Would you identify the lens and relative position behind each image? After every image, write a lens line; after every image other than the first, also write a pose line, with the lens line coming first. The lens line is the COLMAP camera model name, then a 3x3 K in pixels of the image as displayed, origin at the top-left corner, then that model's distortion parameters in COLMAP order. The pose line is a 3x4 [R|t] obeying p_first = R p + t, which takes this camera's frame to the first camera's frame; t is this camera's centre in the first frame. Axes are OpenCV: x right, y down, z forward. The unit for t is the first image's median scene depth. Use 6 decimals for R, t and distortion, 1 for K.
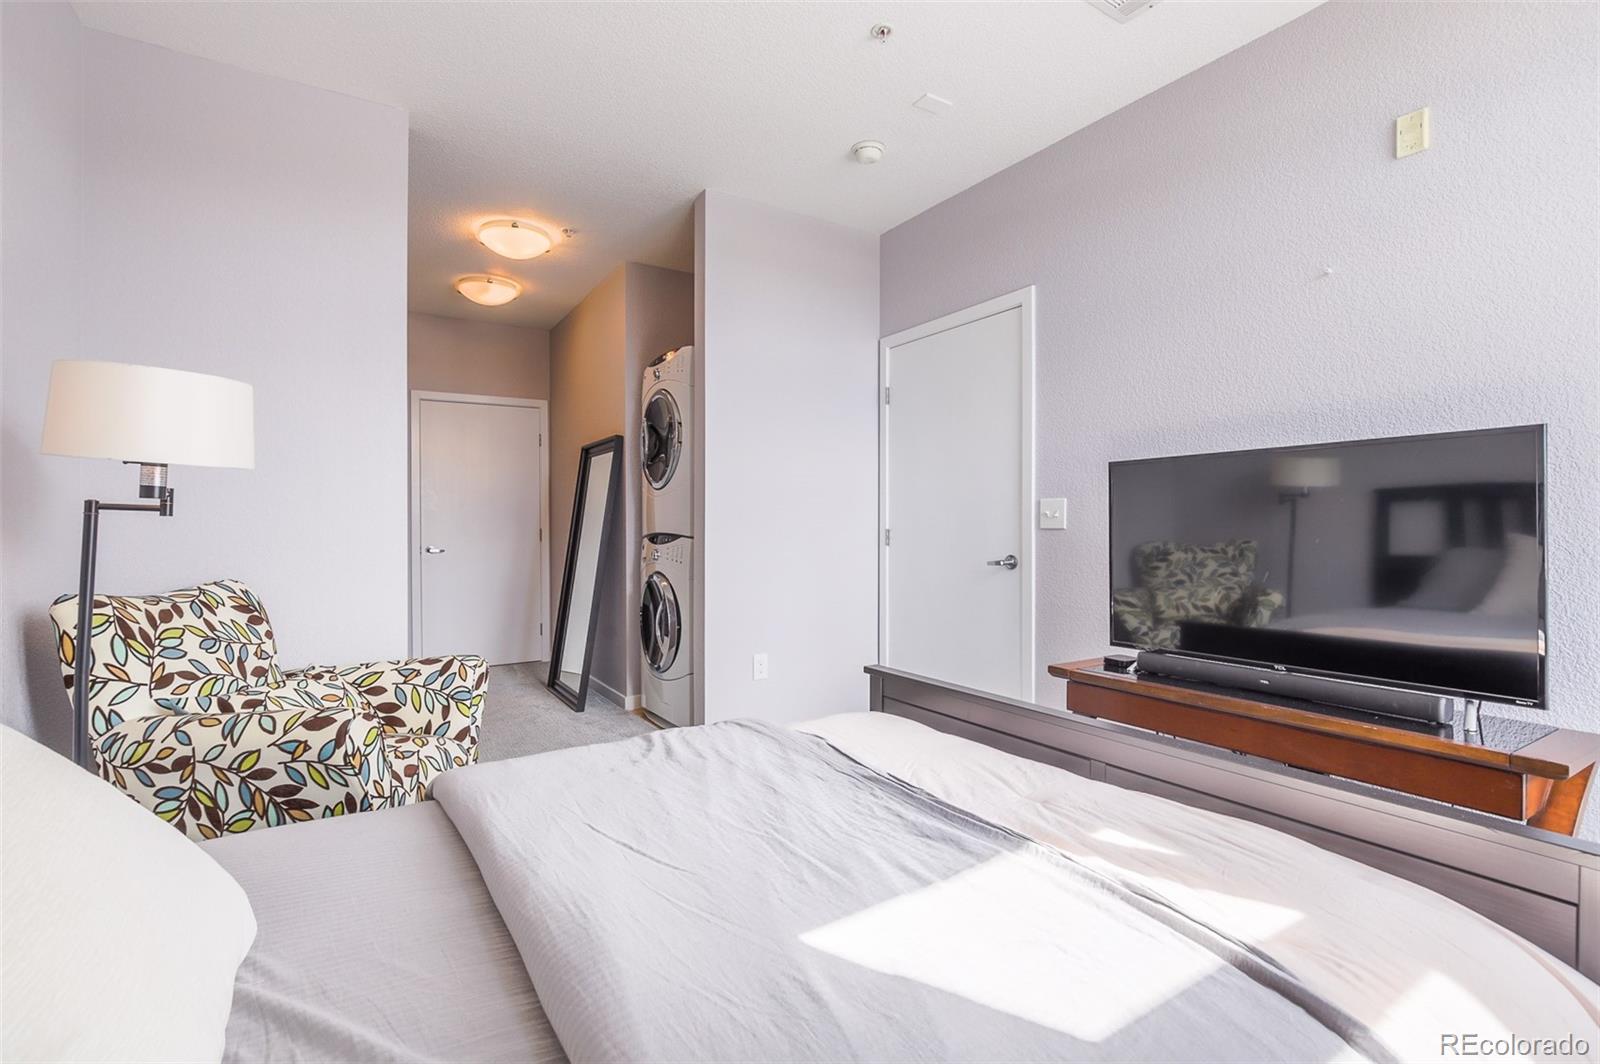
lens RADIAL K [[734.9, 0, 800.0], [0, 734.9, 532.0], [0, 0, 1]] dist [-0.015583, -0.000020]
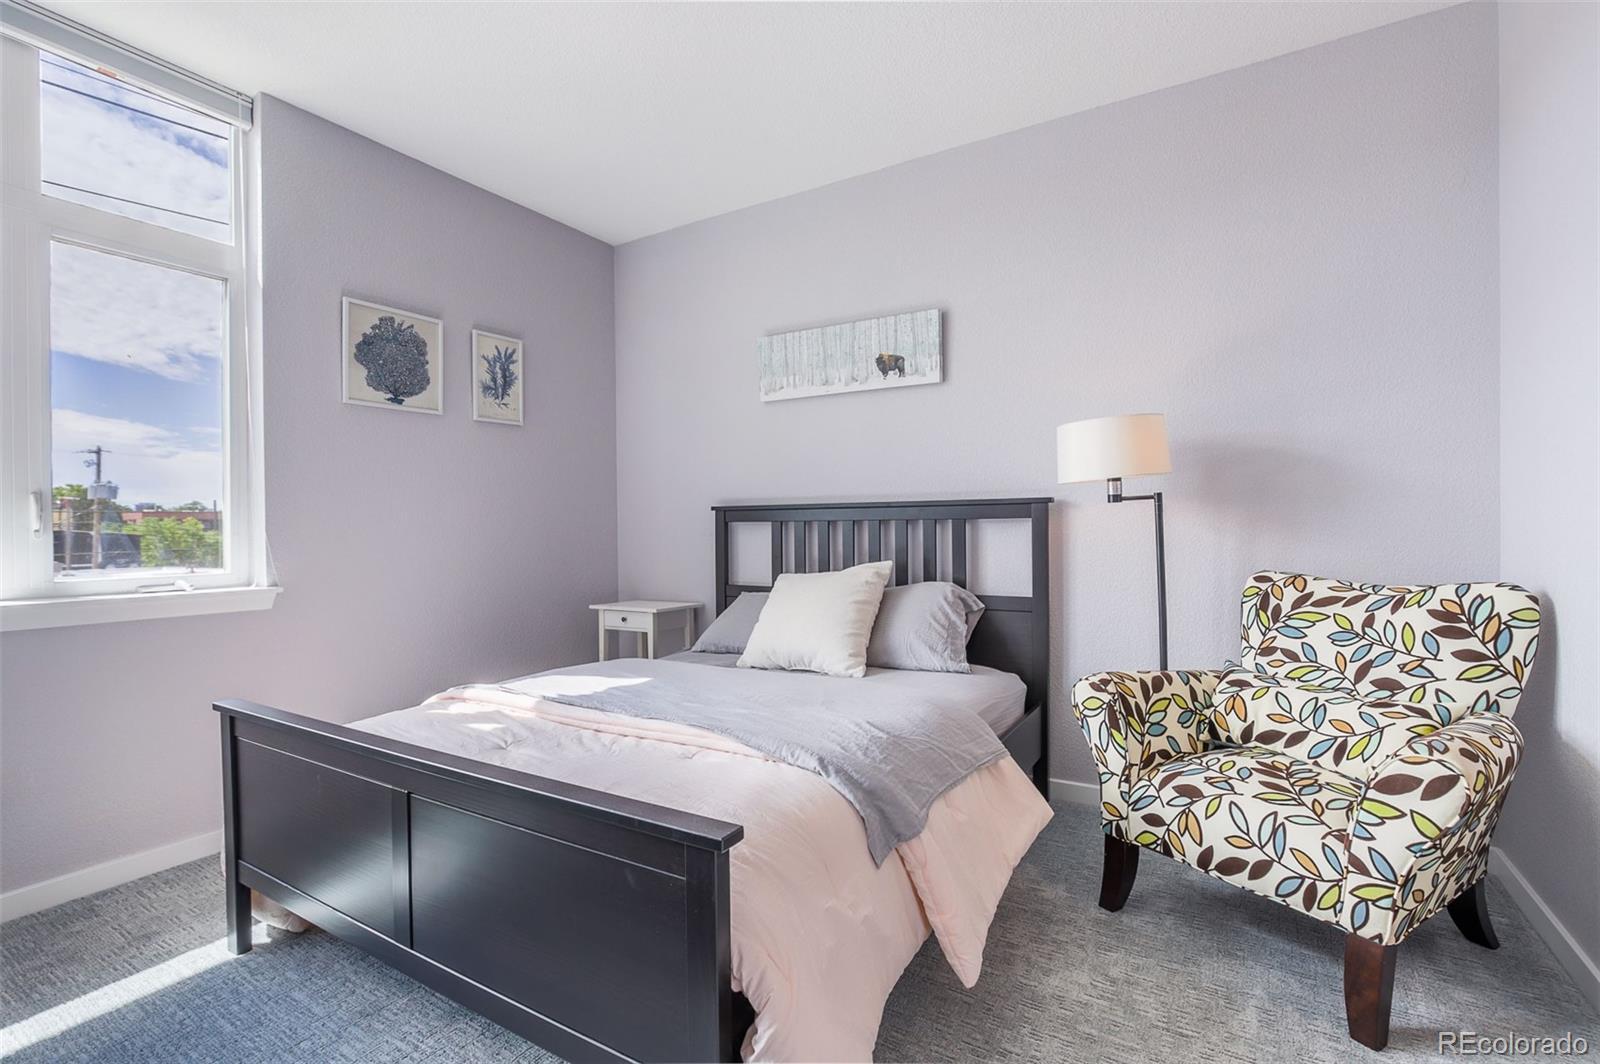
lens RADIAL K [[716.3, 0, 800.0], [0, 716.3, 532.0], [0, 0, 1]] dist [-0.012532, 0.000005]
pose [[-0.892859, 0.019376, -0.449919, 0.289288], [0.011998, 0.999743, 0.019244, -0.016235], [0.450176, 0.011784, -0.892862, 1.592428]]
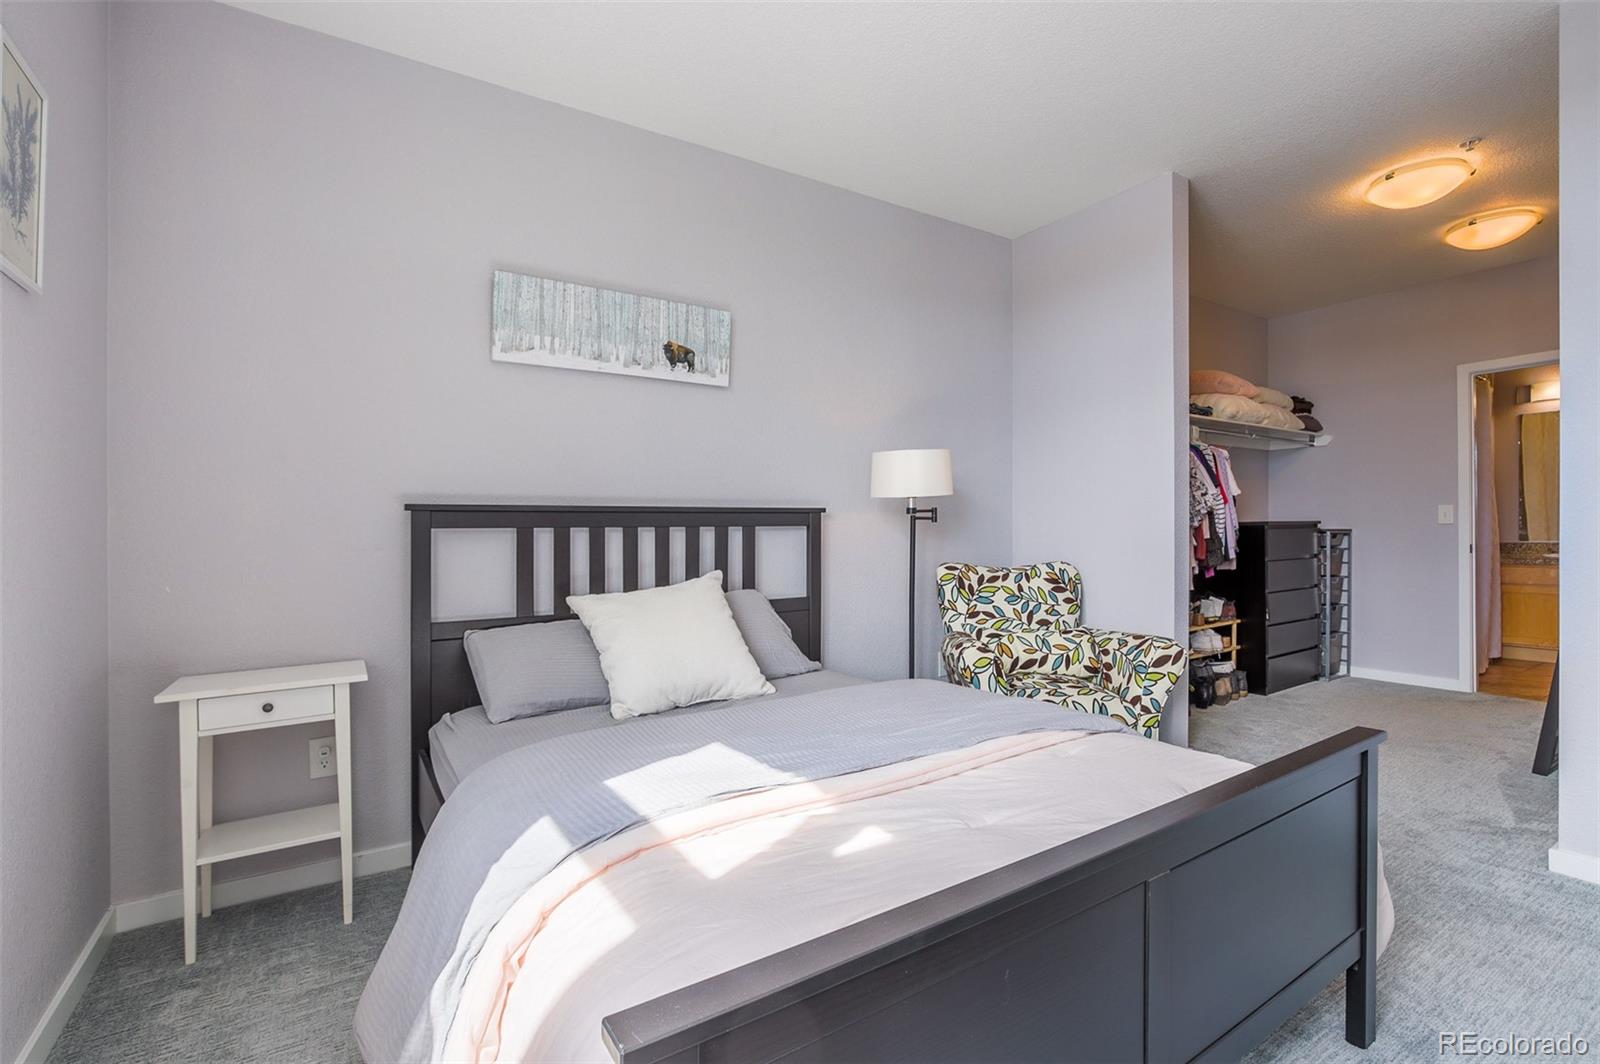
lens RADIAL K [[732.9, 0, 804.0], [0, 732.9, 533.4], [0, 0, 1]] dist [-0.011627, 0.000800]
pose [[0.016465, 0.007363, -0.999837, 0.850089], [0.003632, 0.999966, 0.007423, -0.006887], [0.999858, -0.003753, 0.016437, 0.528889]]
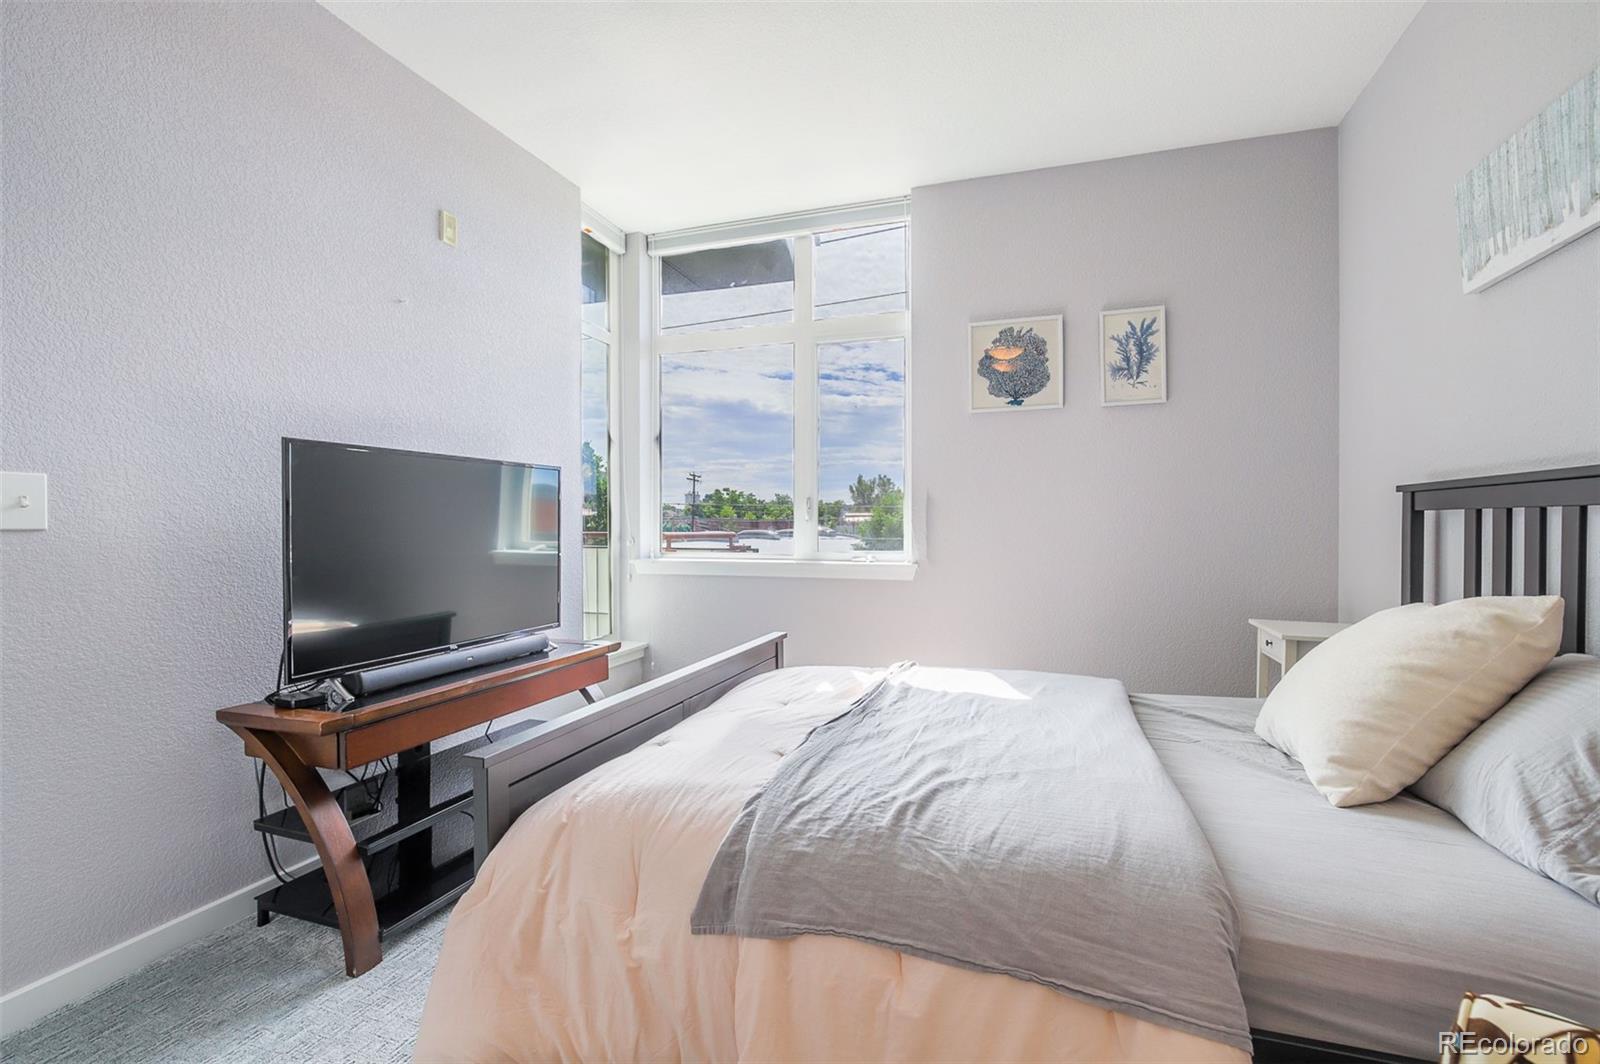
lens RADIAL K [[732.9, 0, 804.0], [0, 732.9, 533.4], [0, 0, 1]] dist [-0.011627, 0.000800]
pose [[-0.629841, -0.000830, 0.776724, -0.595284], [0.012197, 0.999866, 0.010959, 0.000544], [-0.776629, 0.016376, -0.629746, 1.315132]]
